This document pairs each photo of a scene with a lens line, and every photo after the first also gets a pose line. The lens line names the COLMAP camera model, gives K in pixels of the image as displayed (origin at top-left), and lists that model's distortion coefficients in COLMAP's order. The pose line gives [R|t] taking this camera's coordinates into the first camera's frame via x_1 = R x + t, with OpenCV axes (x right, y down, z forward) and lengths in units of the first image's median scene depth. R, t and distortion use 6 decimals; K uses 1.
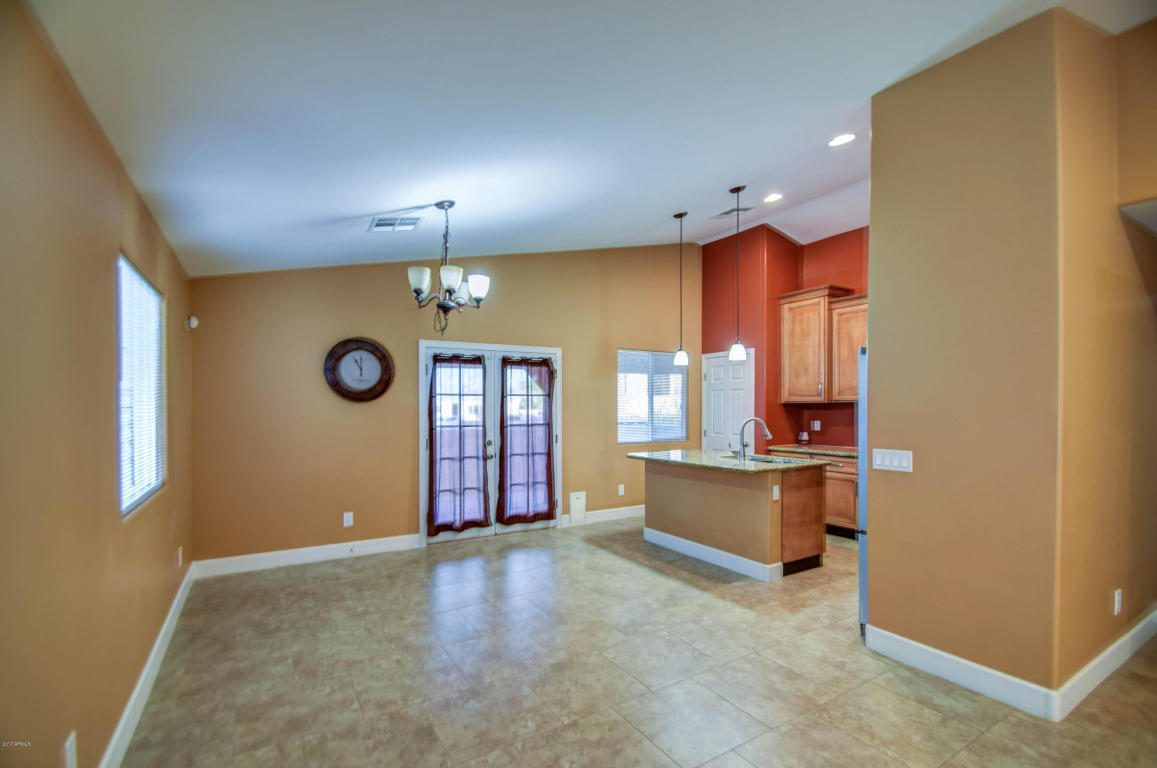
lens RADIAL K [[510.8, 0, 579.3], [0, 510.8, 412.1], [0, 0, 1]] dist [0.009092, -0.015107]
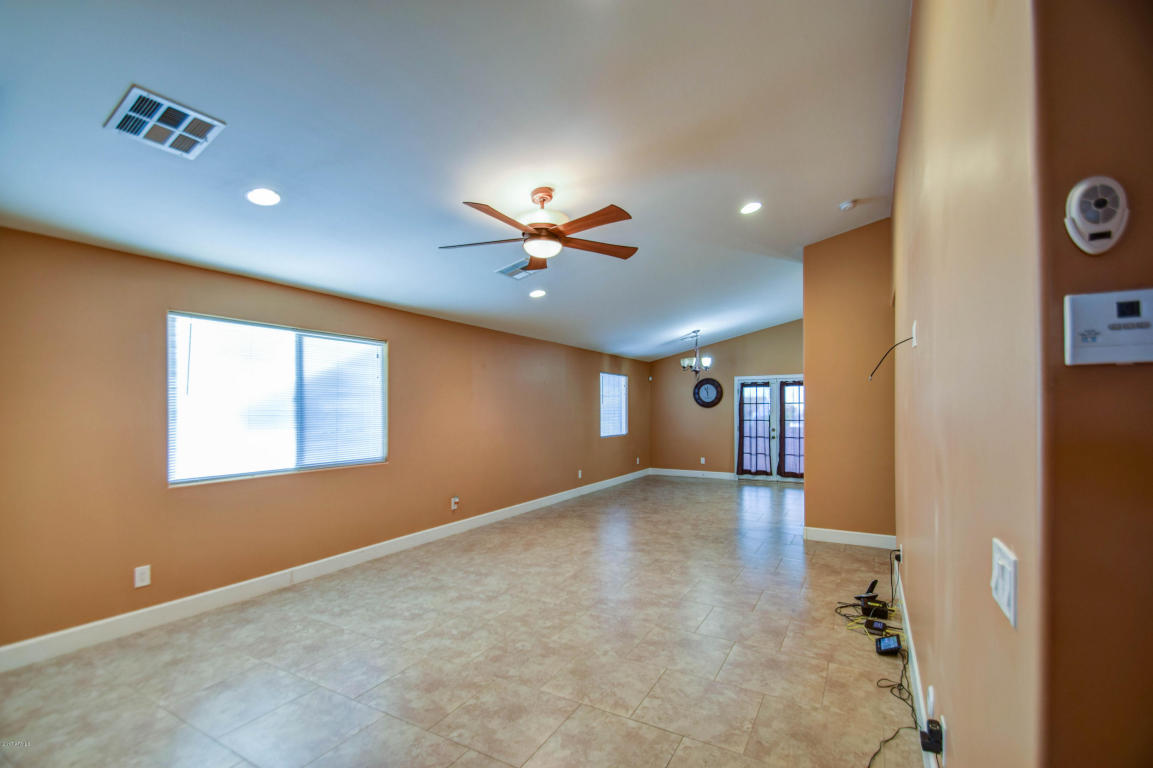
lens RADIAL K [[504.7, 0, 575.2], [0, 504.7, 412.2], [0, 0, 1]] dist [0.014275, -0.017159]
pose [[0.479013, 0.004651, -0.877796, 1.090549], [-0.007549, 0.999971, 0.001178, 0.001564], [0.877776, 0.006062, 0.479034, -0.487345]]
